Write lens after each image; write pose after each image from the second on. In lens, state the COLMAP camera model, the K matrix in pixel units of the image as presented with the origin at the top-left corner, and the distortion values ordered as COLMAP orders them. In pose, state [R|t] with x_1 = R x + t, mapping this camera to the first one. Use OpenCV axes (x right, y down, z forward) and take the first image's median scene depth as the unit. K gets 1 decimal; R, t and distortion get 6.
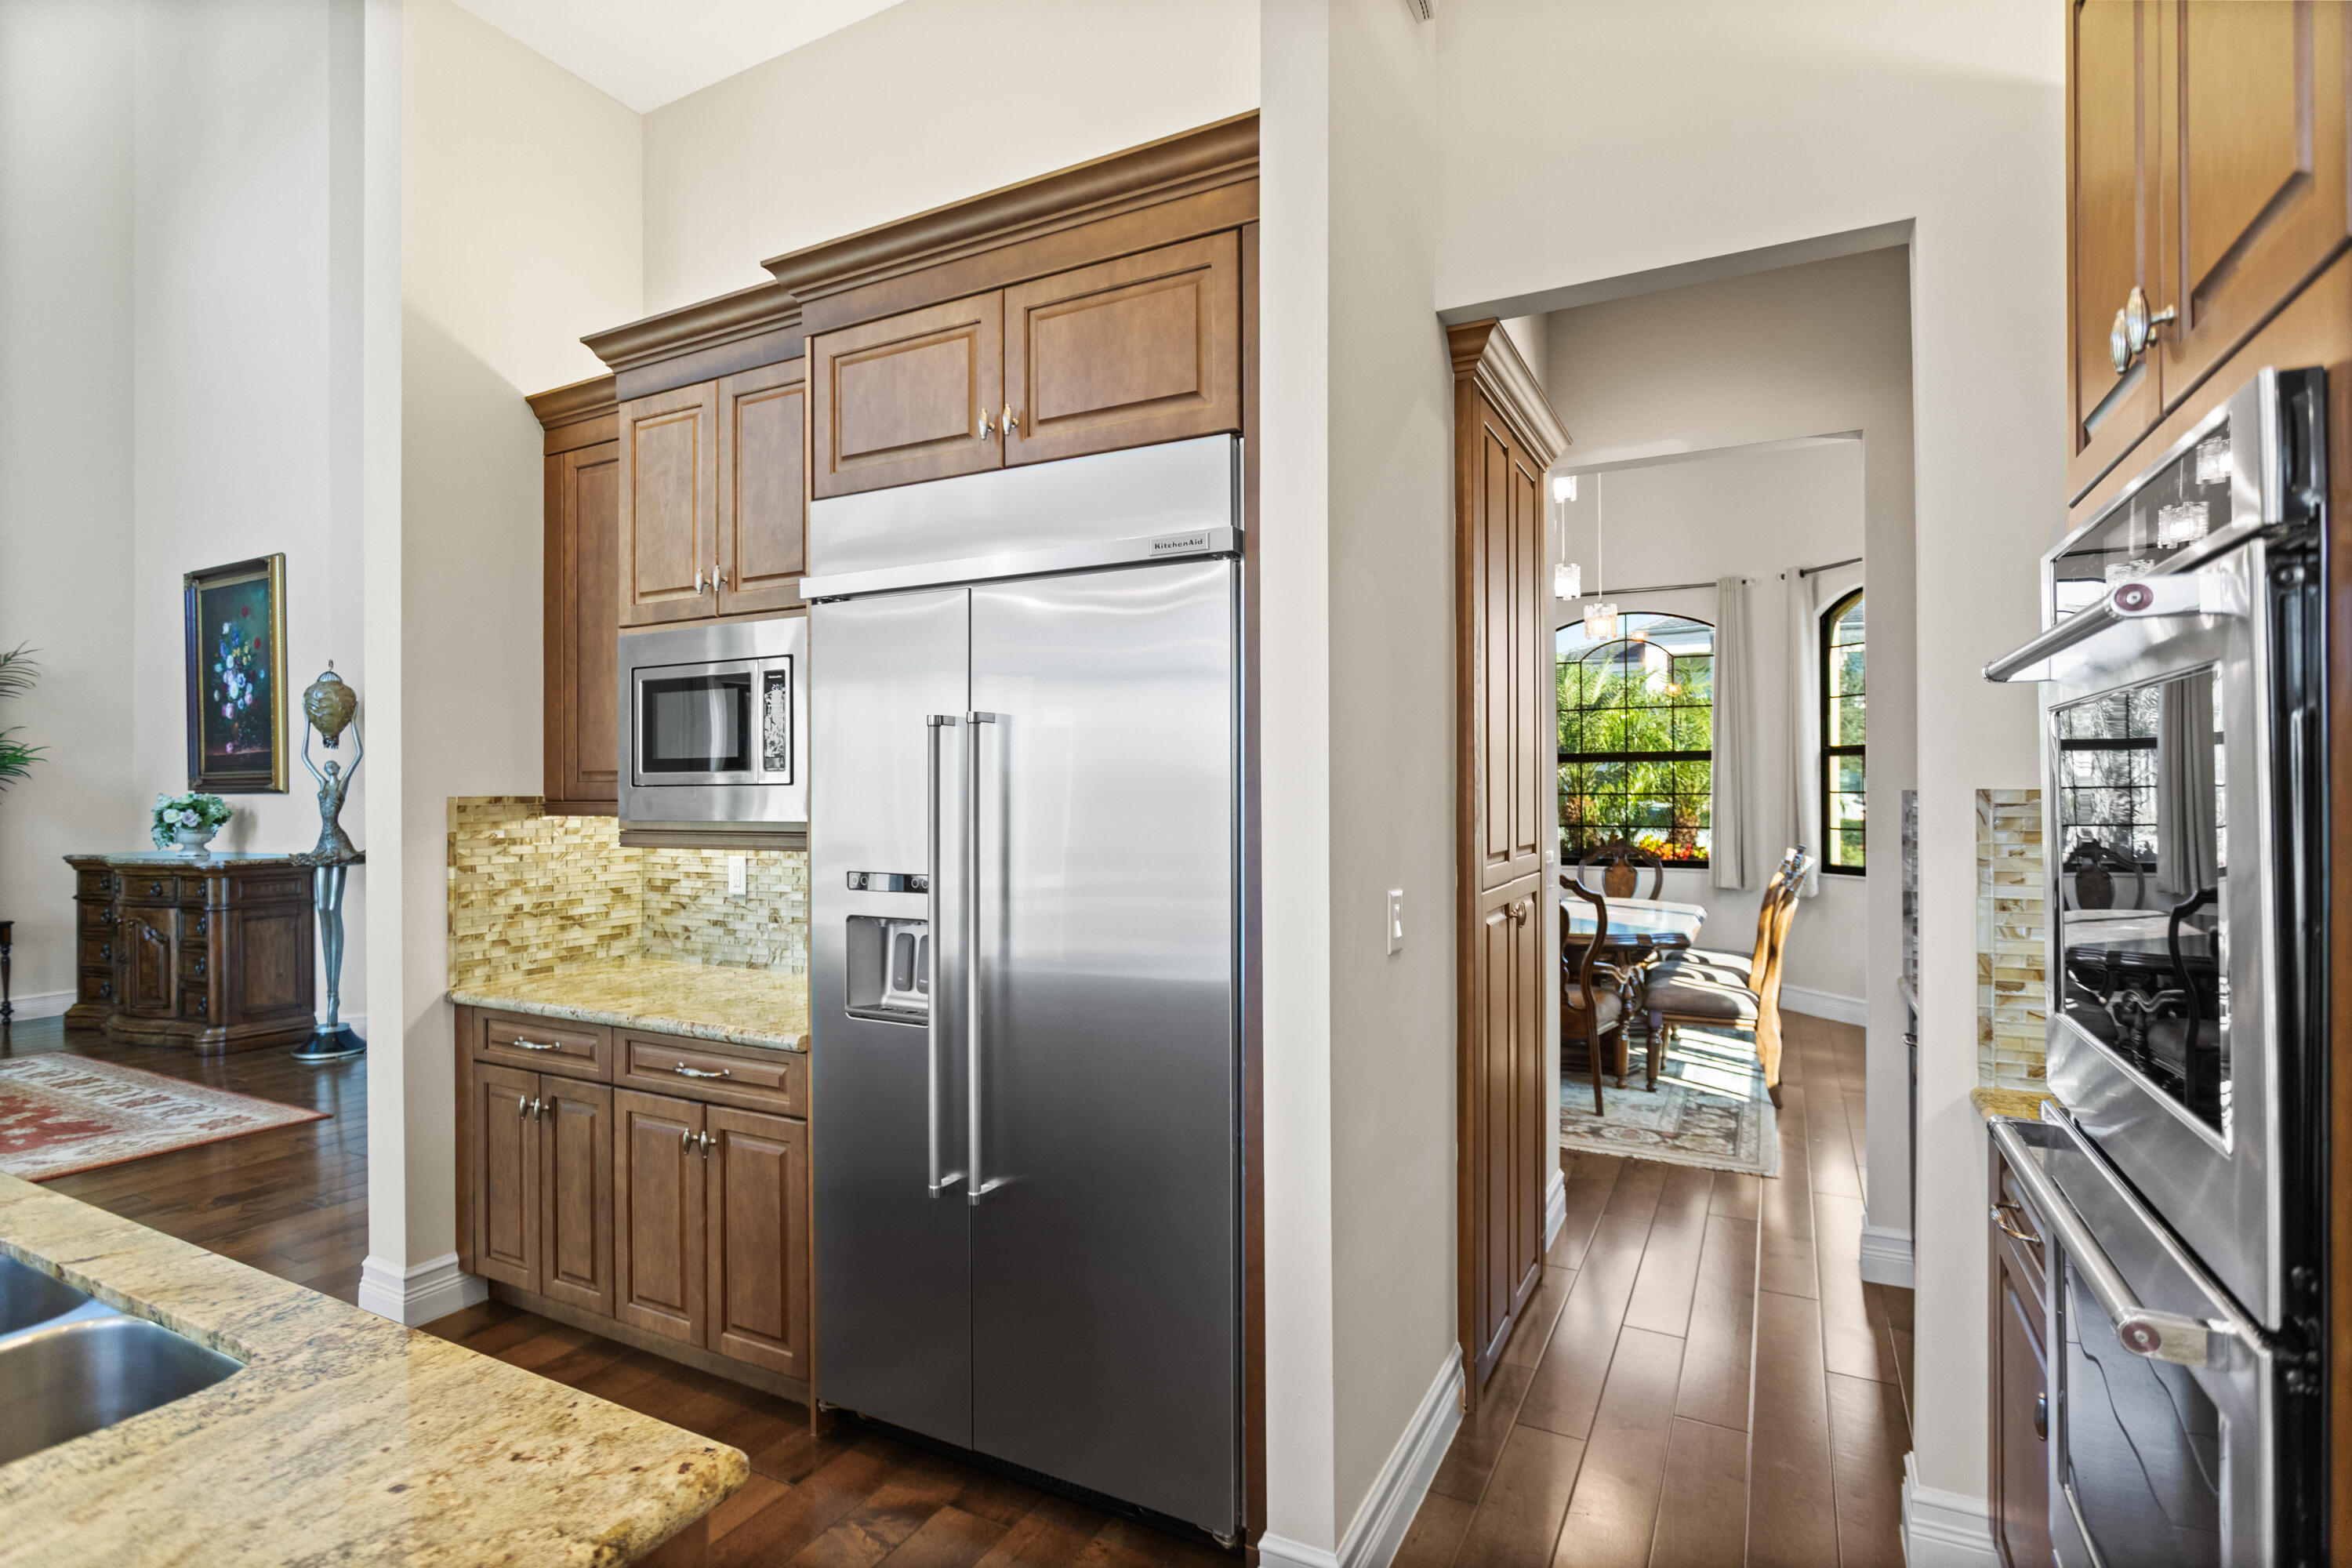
lens RADIAL K [[1213.4, 0, 1180.6], [0, 1213.4, 791.3], [0, 0, 1]] dist [0.003747, 0.000461]
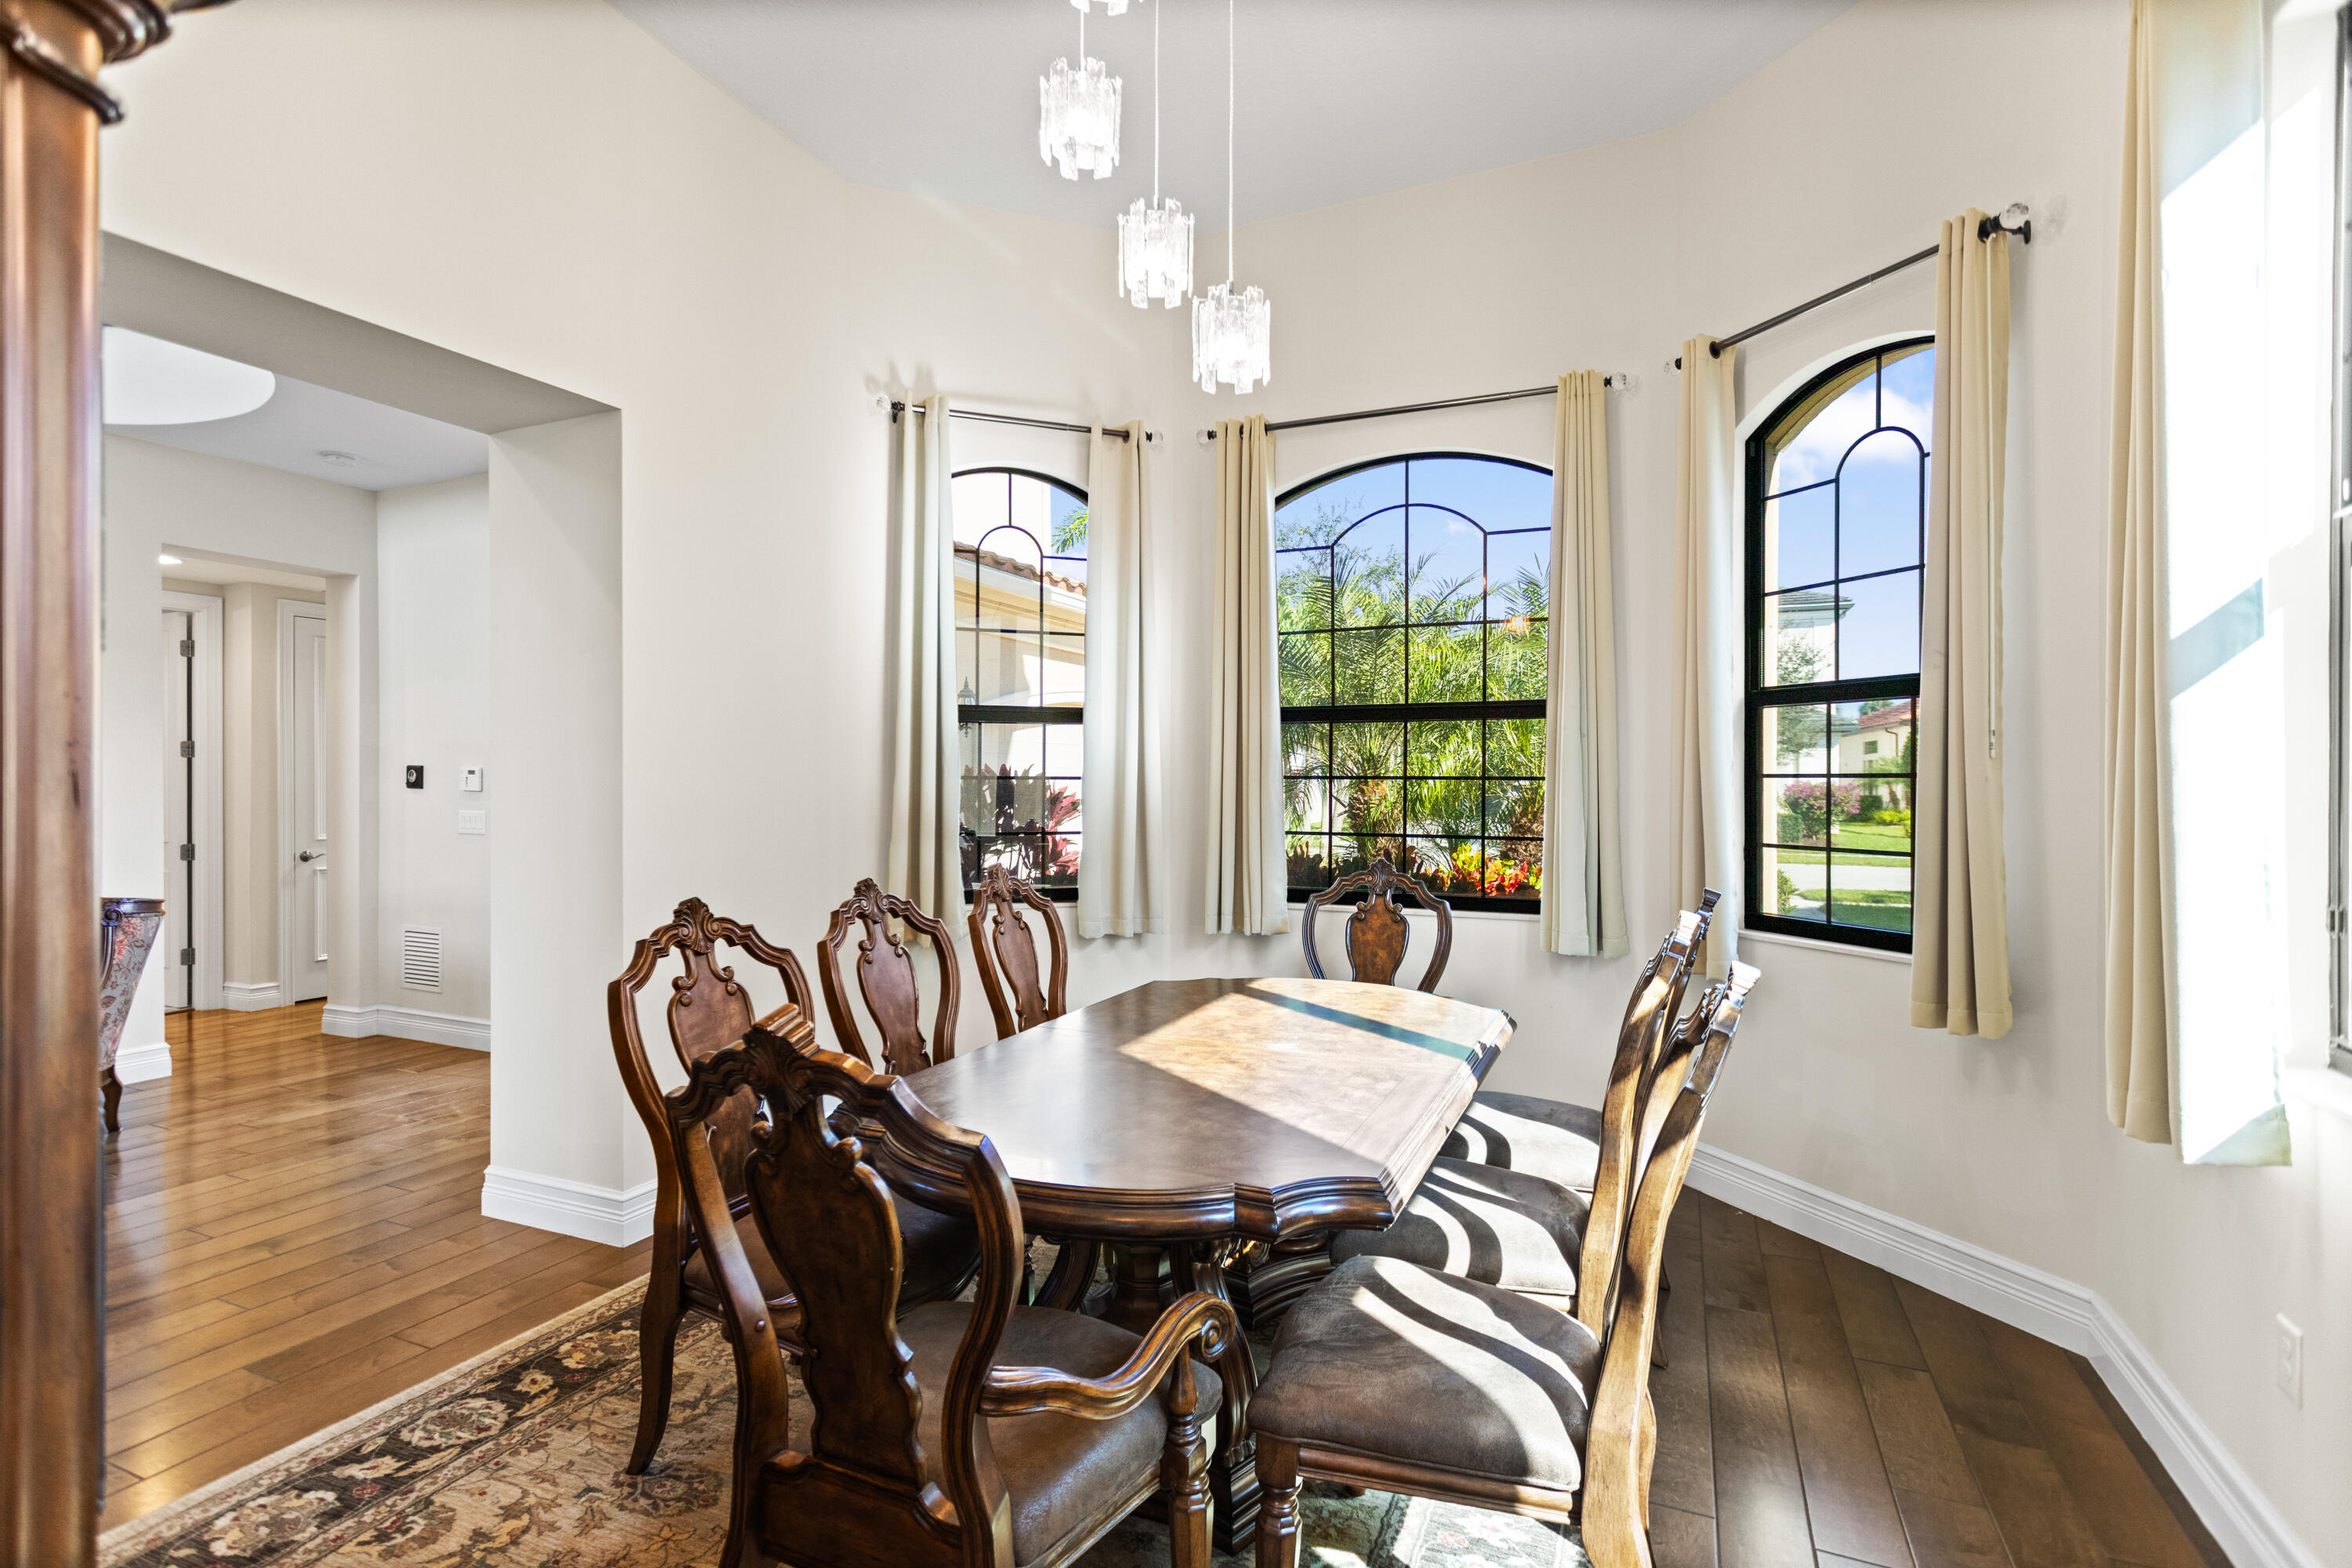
lens RADIAL K [[1138.4, 0, 1167.0], [0, 1138.4, 794.4], [0, 0, 1]] dist [0.003059, 0.000429]
pose [[0.999152, 0.008846, 0.040206, 0.257575], [-0.009026, 0.999950, 0.004314, 0.009664], [-0.040166, -0.004674, 0.999182, 0.517094]]
